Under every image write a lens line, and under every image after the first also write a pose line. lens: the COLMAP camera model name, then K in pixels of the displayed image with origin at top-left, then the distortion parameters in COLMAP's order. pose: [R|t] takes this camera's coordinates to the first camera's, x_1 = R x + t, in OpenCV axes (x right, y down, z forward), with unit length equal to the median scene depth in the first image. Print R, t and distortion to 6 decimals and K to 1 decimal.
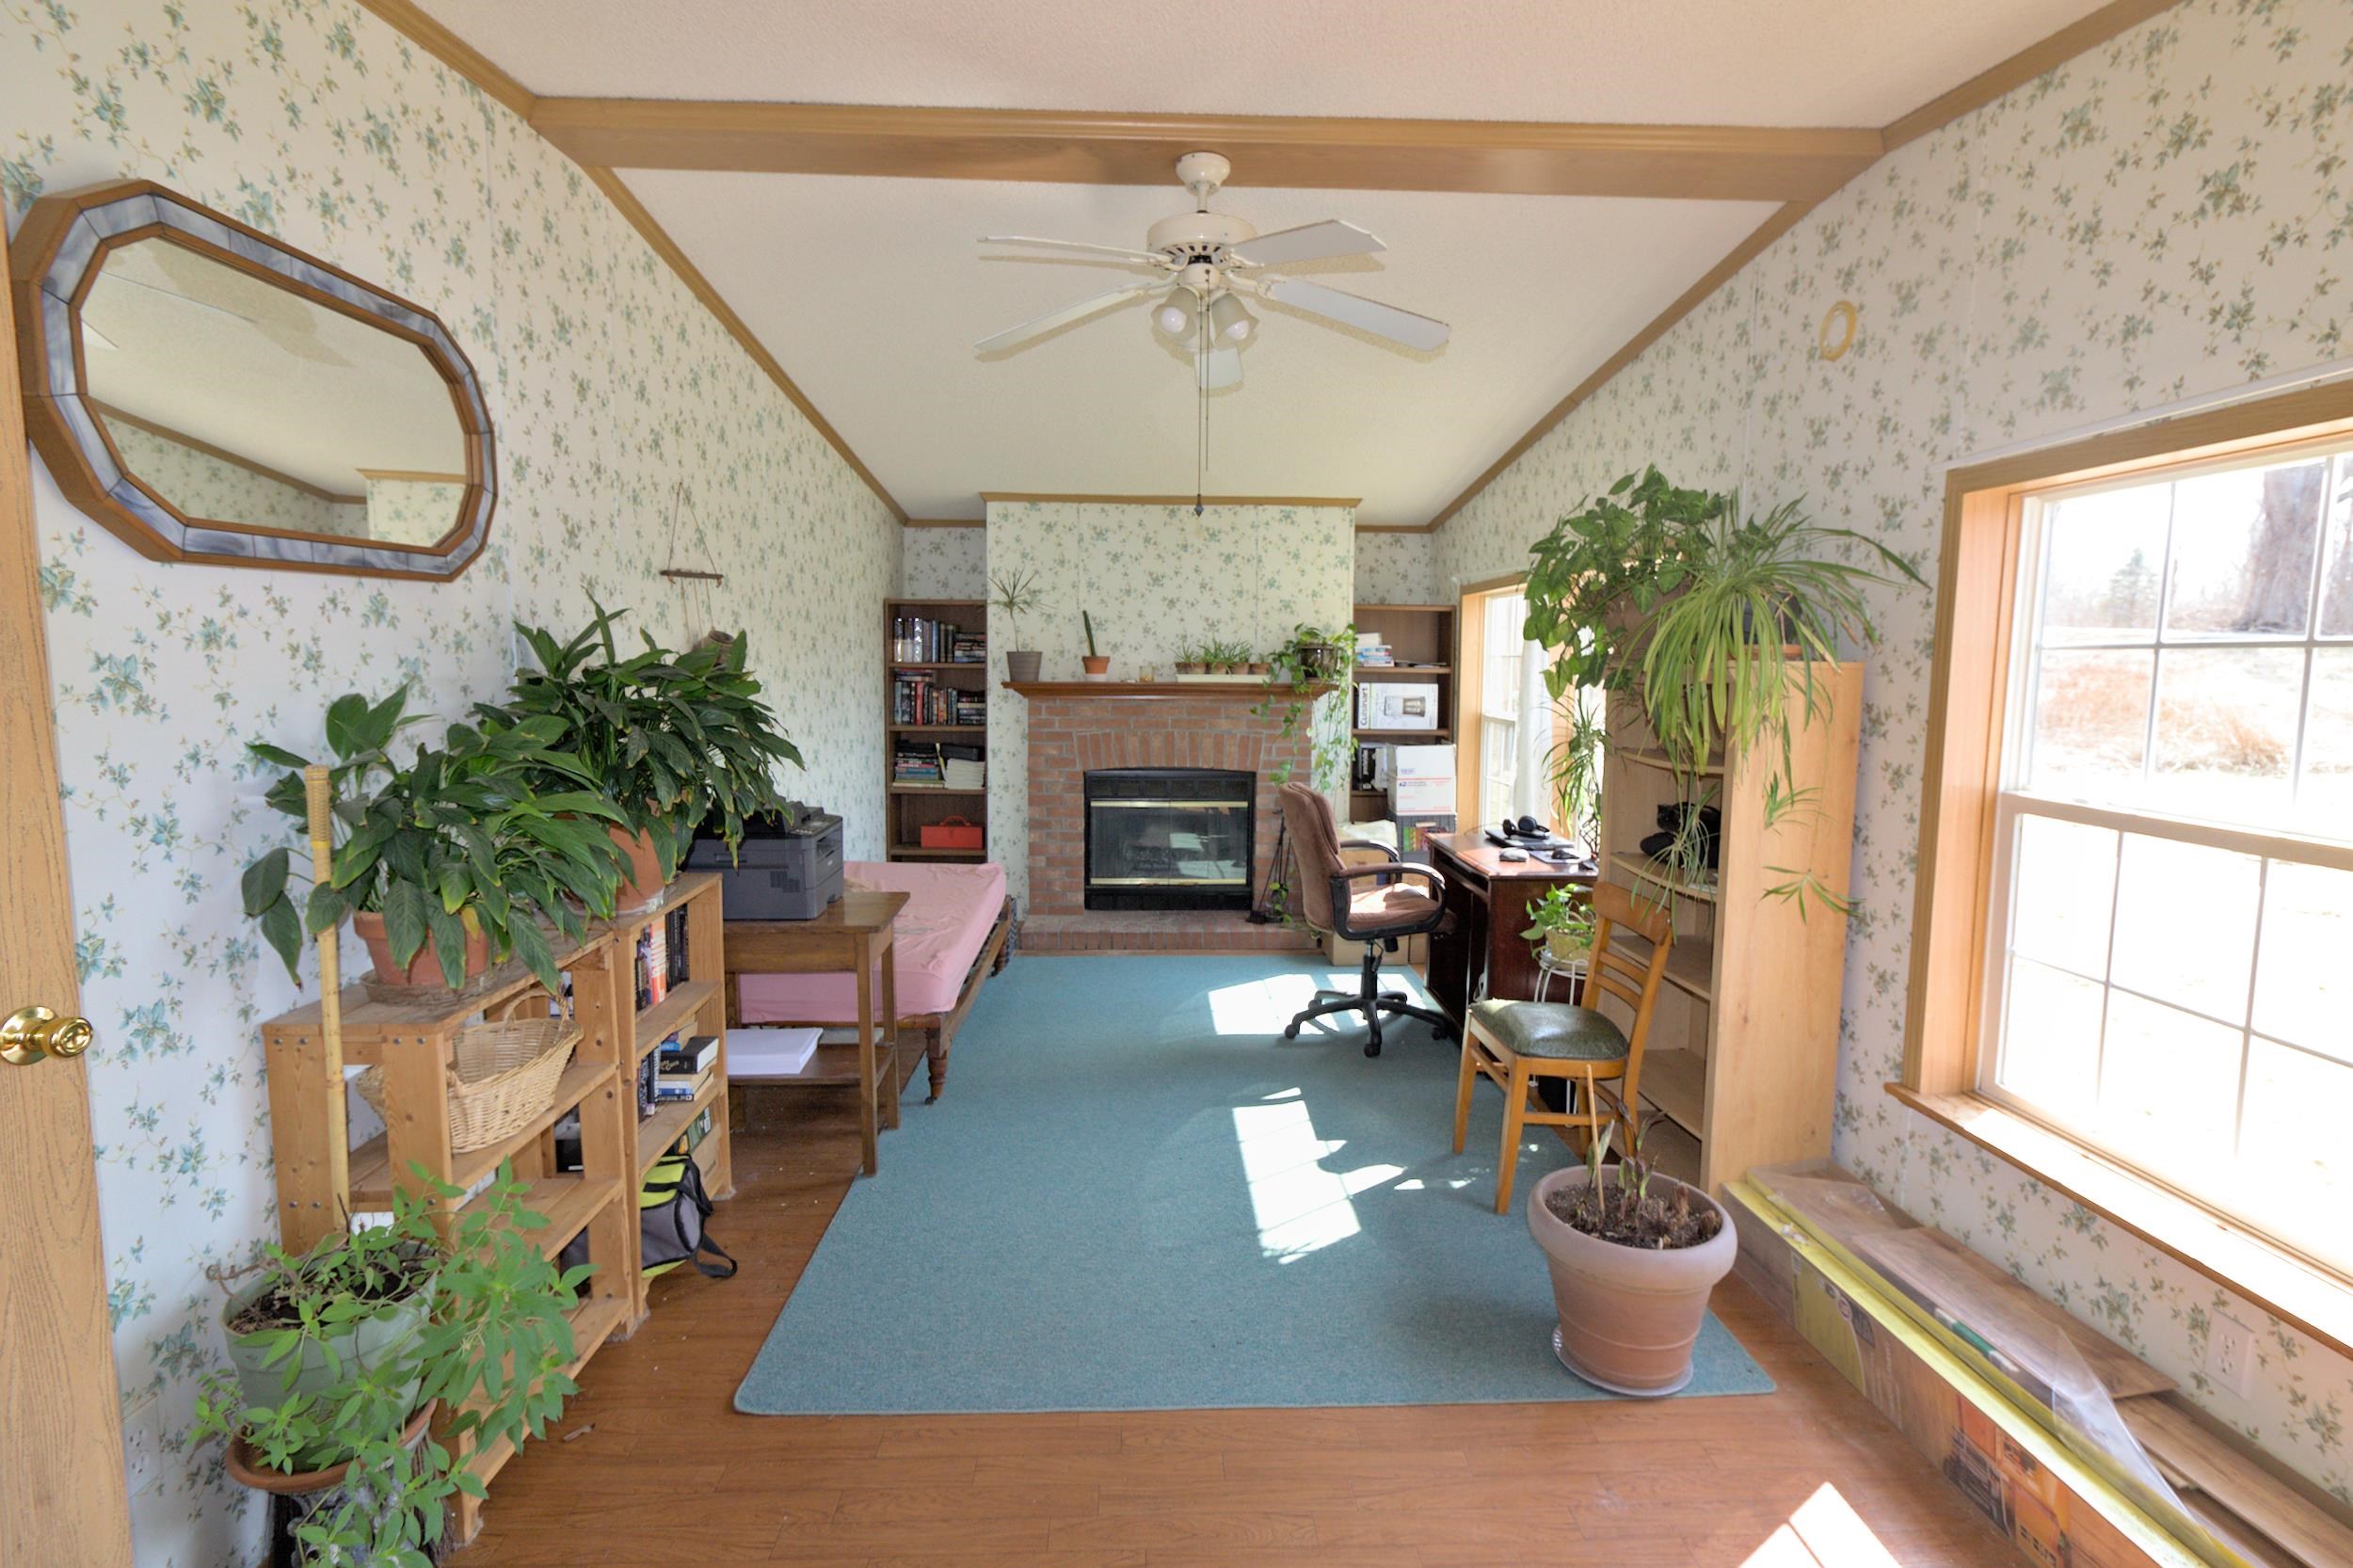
lens RADIAL K [[1096.4, 0, 1176.5], [0, 1096.4, 784.0], [0, 0, 1]] dist [-0.024632, 0.016699]
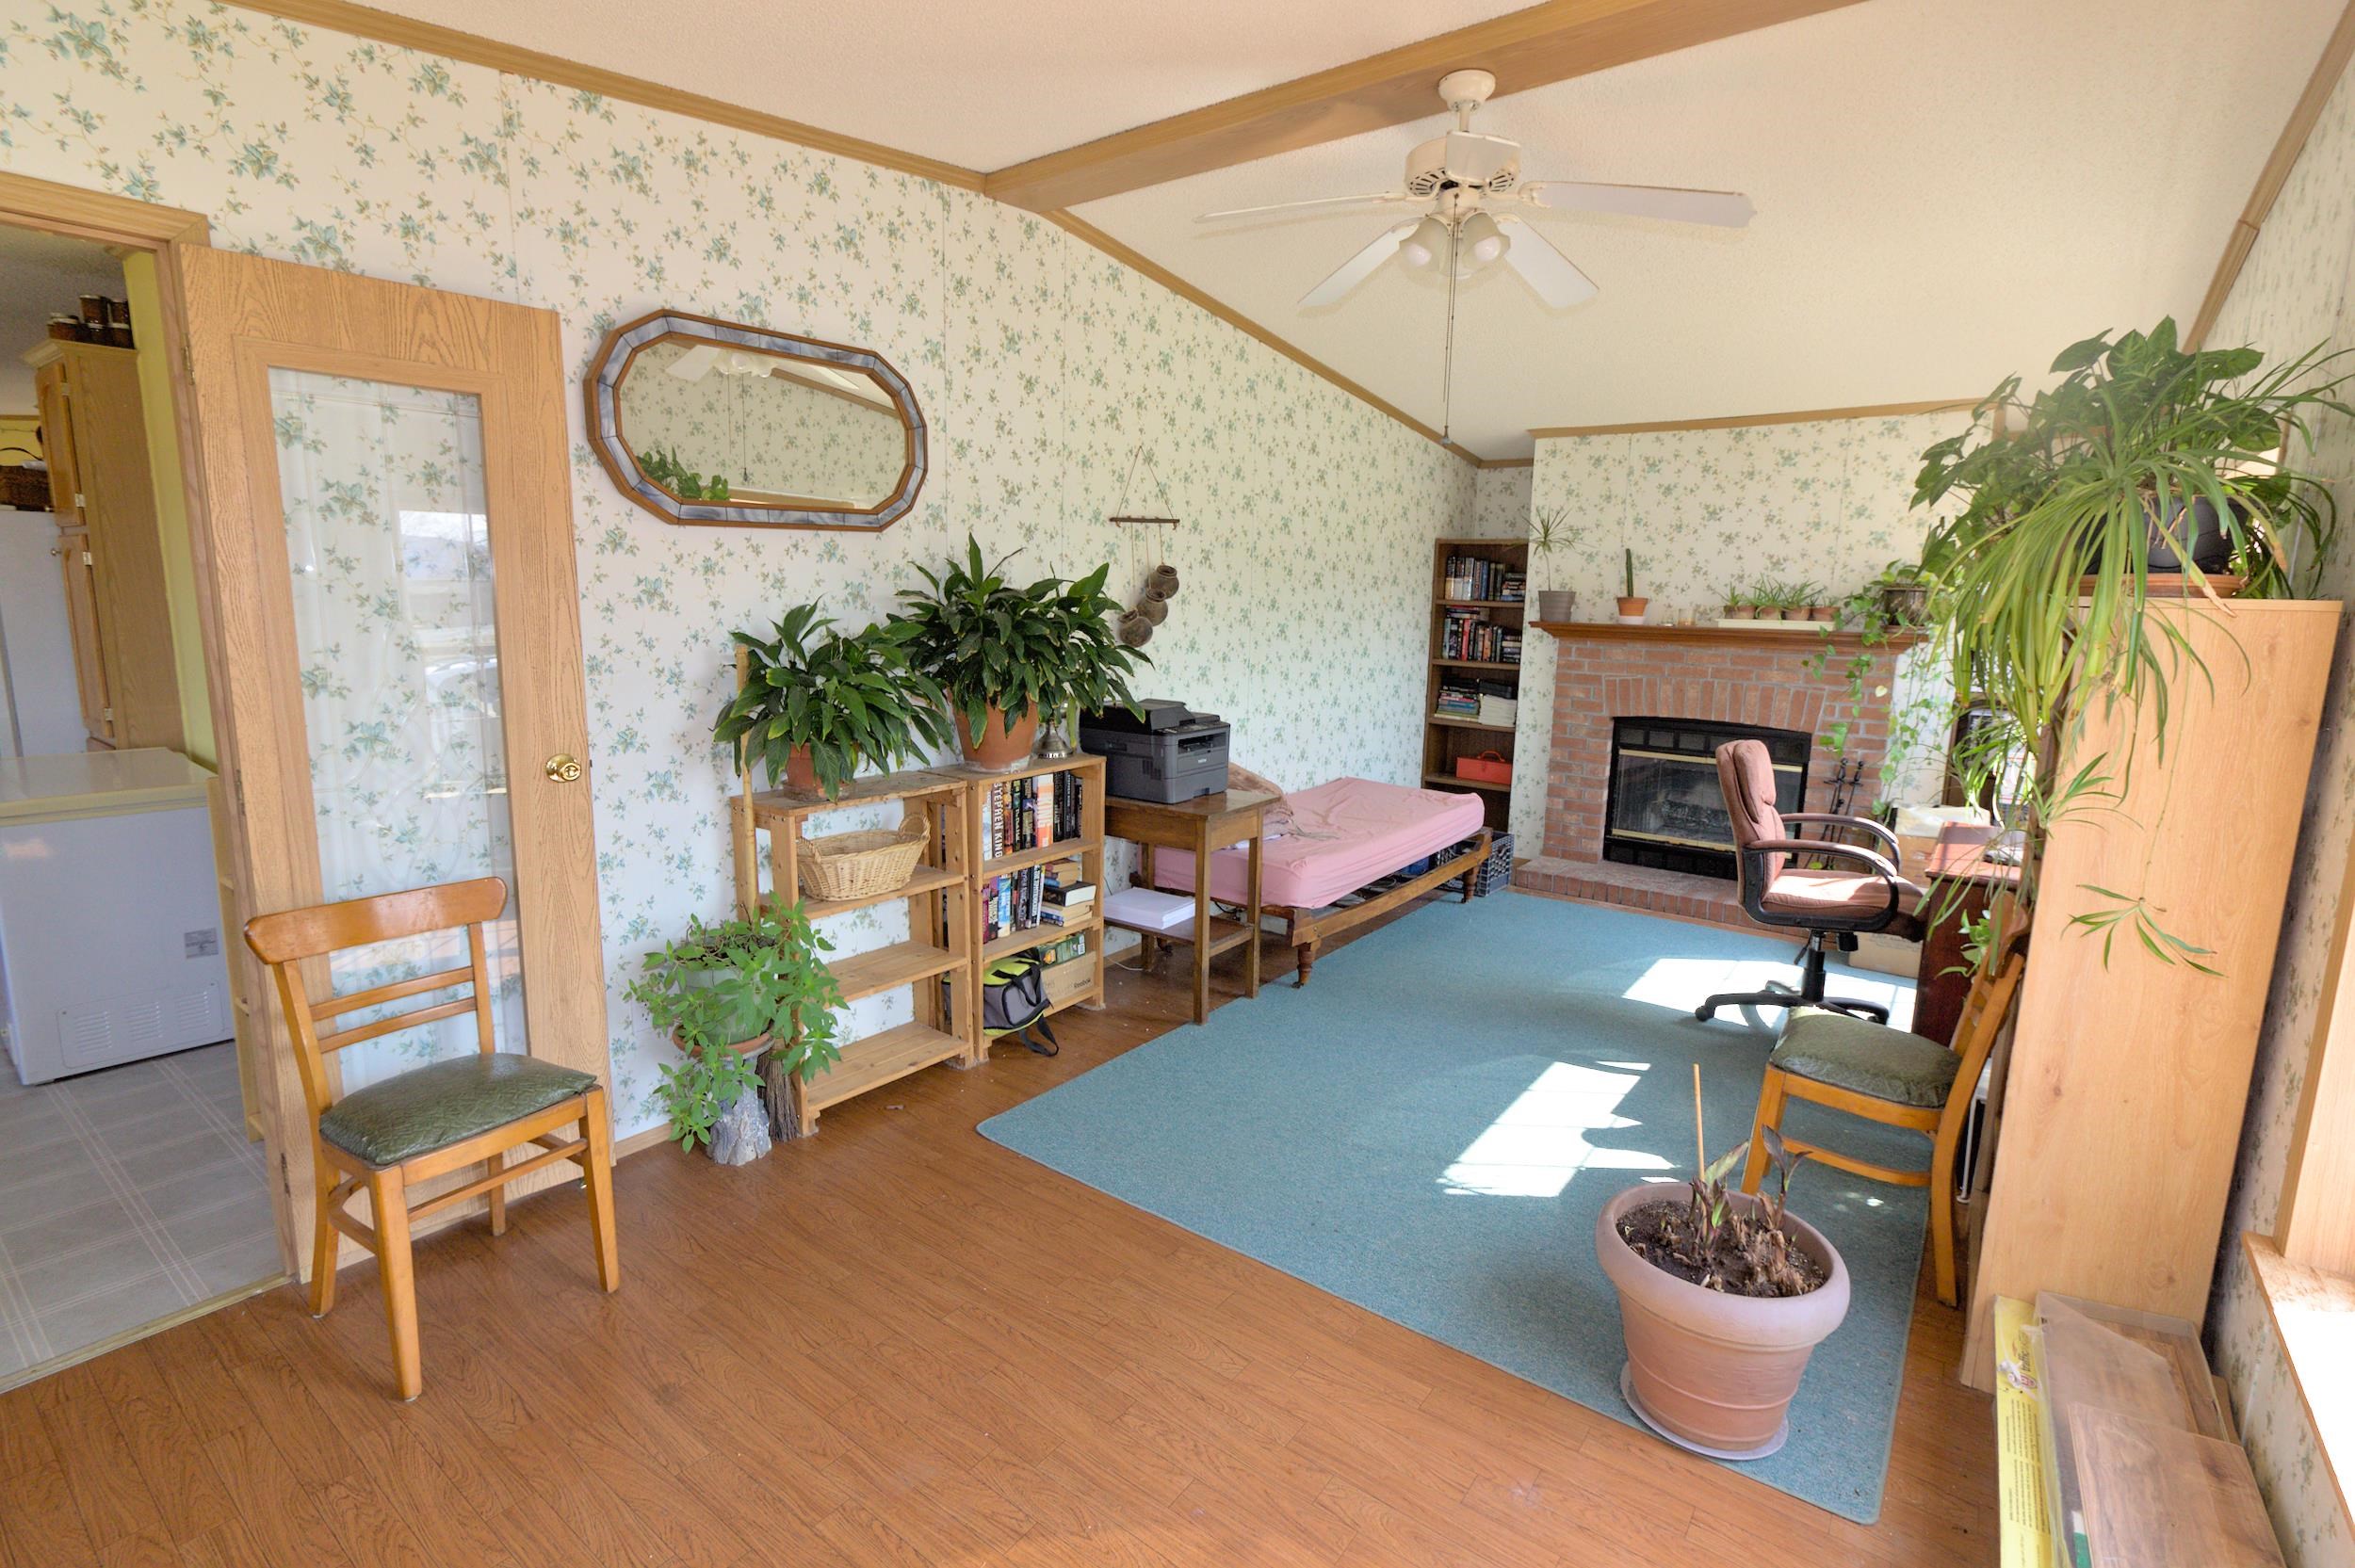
lens RADIAL K [[1092.2, 0, 1209.9], [0, 1092.2, 785.2], [0, 0, 1]] dist [-0.083172, 0.120682]
pose [[0.784455, 0.116521, -0.609141, 0.393197], [-0.084415, 0.993112, 0.081260, 0.000747], [0.614413, -0.012324, 0.788888, 0.063027]]
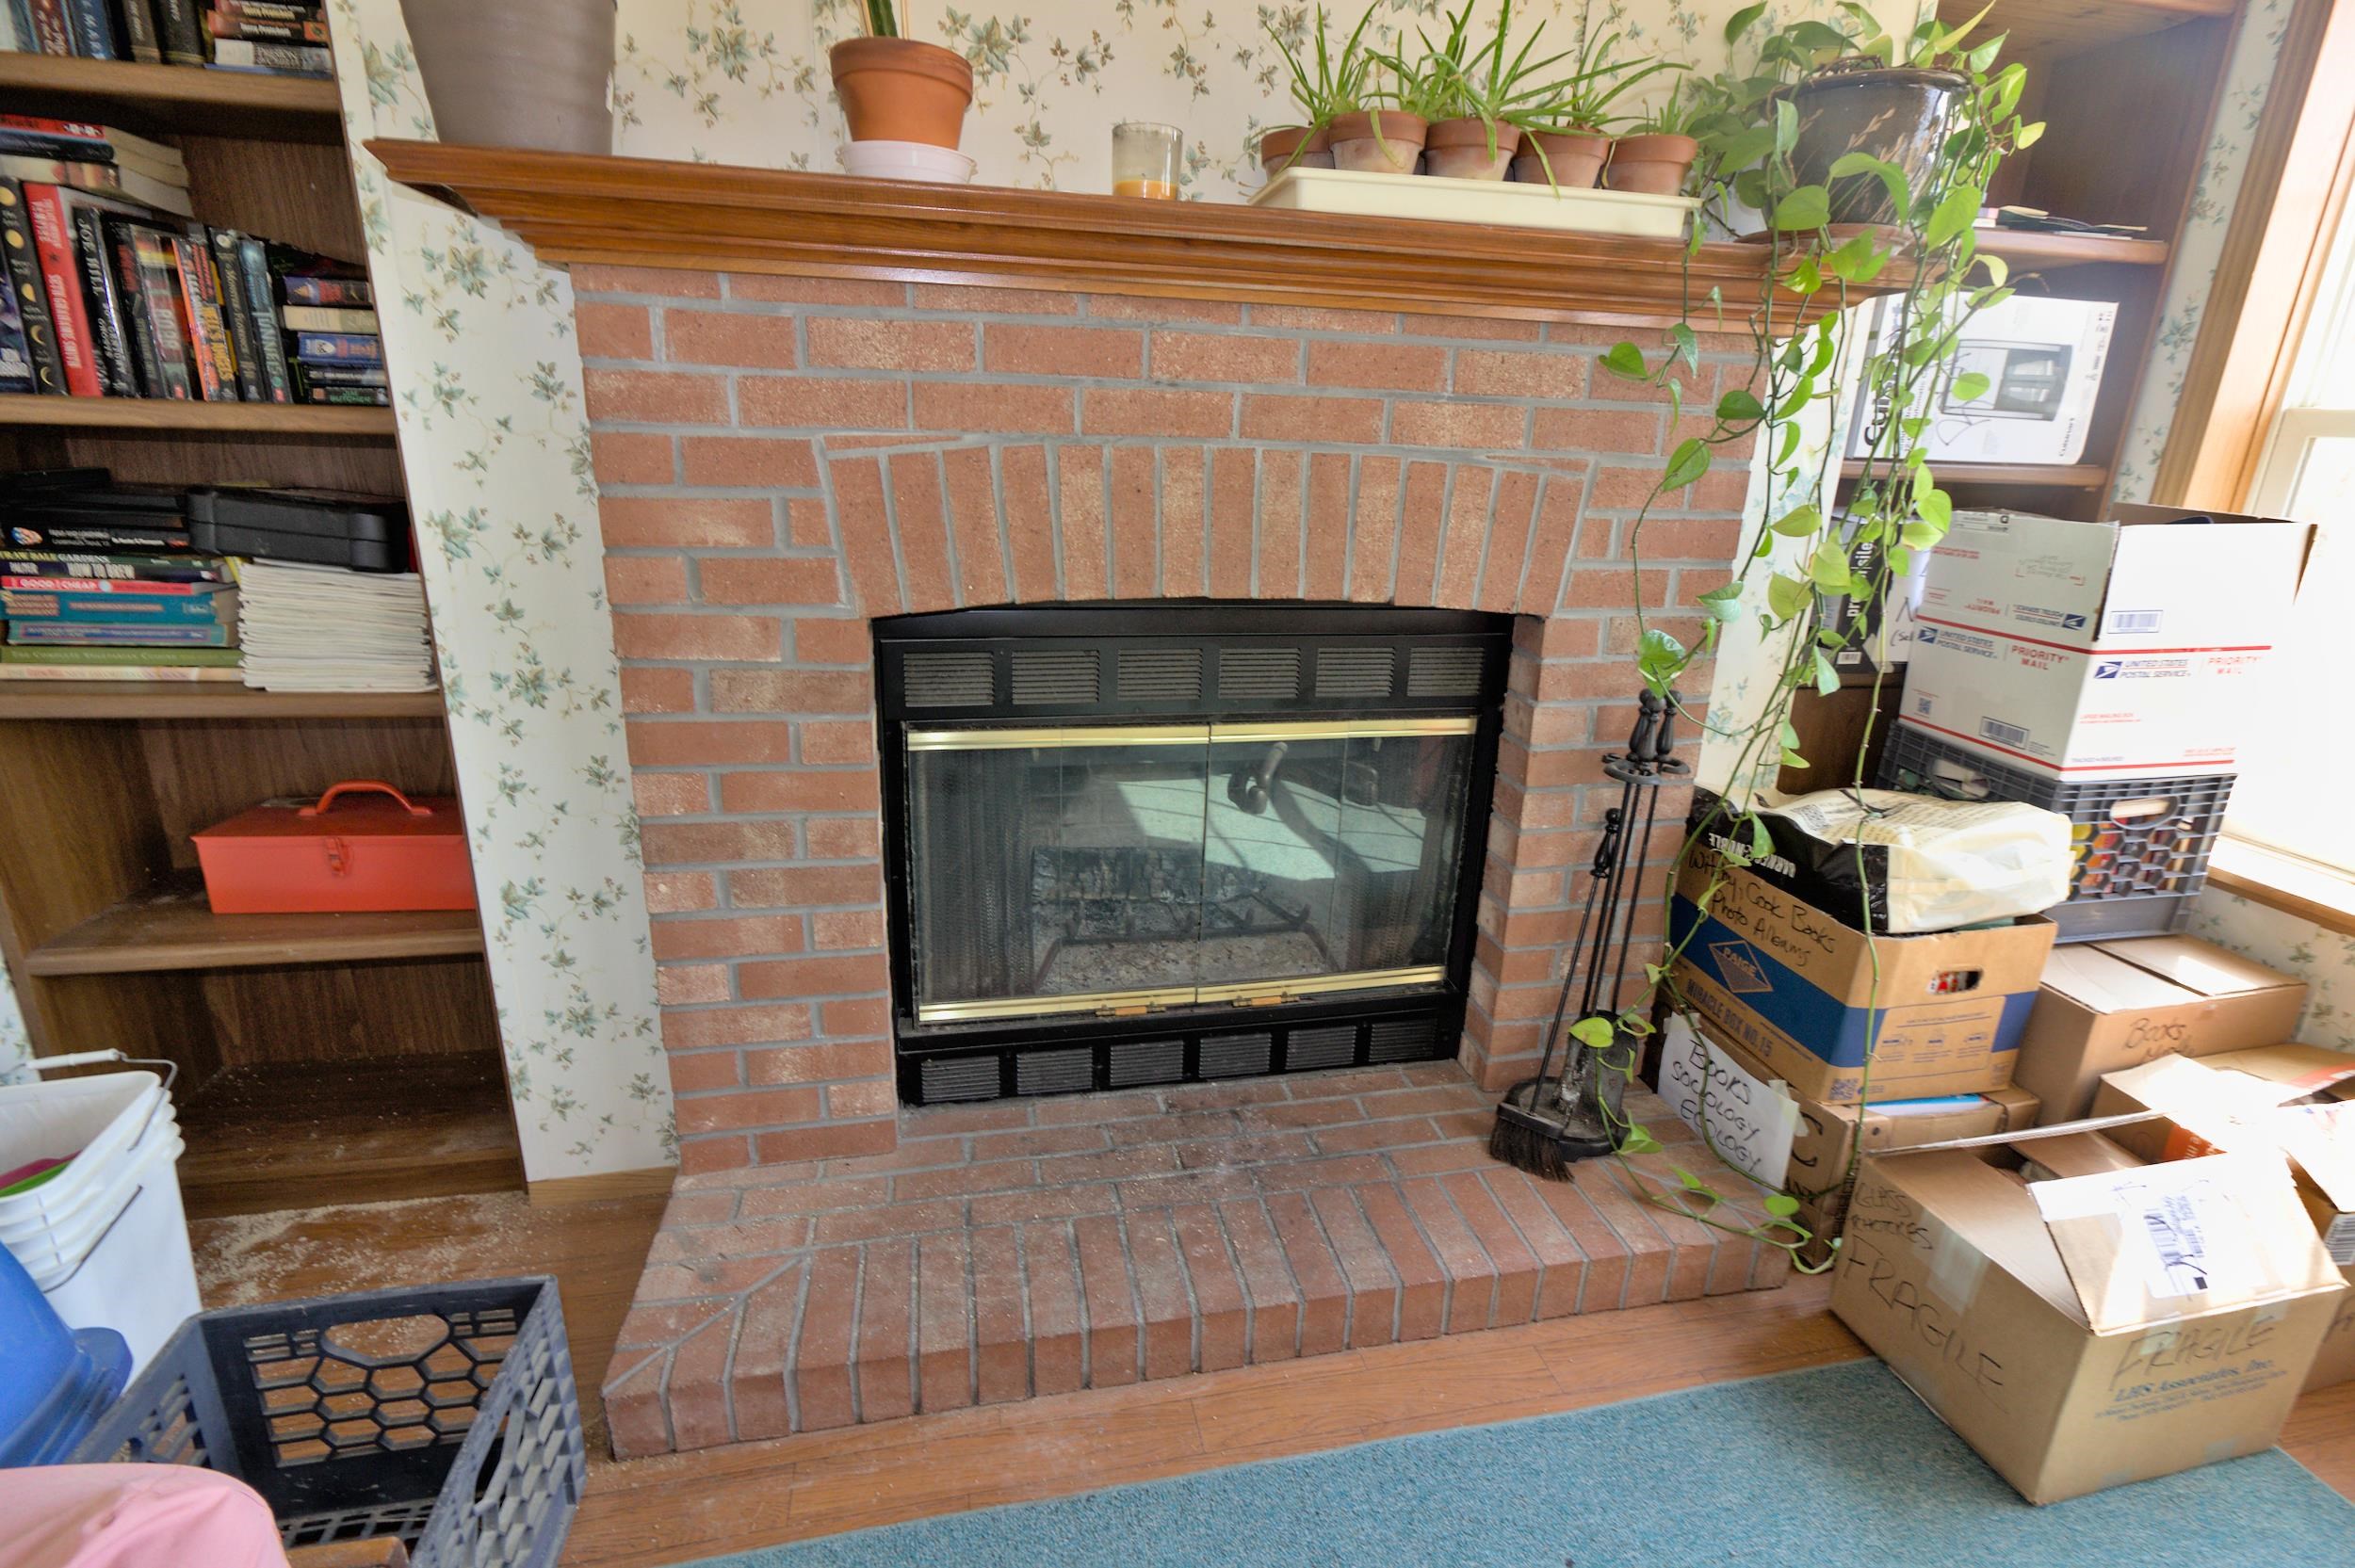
lens RADIAL K [[1113.0, 0, 1177.5], [0, 1113.0, 784.0], [0, 0, 1]] dist [0.001400, 0.000257]
pose [[0.985581, -0.028365, 0.166812, -0.106353], [-0.007348, 0.977744, 0.209674, -0.048132], [-0.169047, -0.207877, 0.963437, 1.318884]]
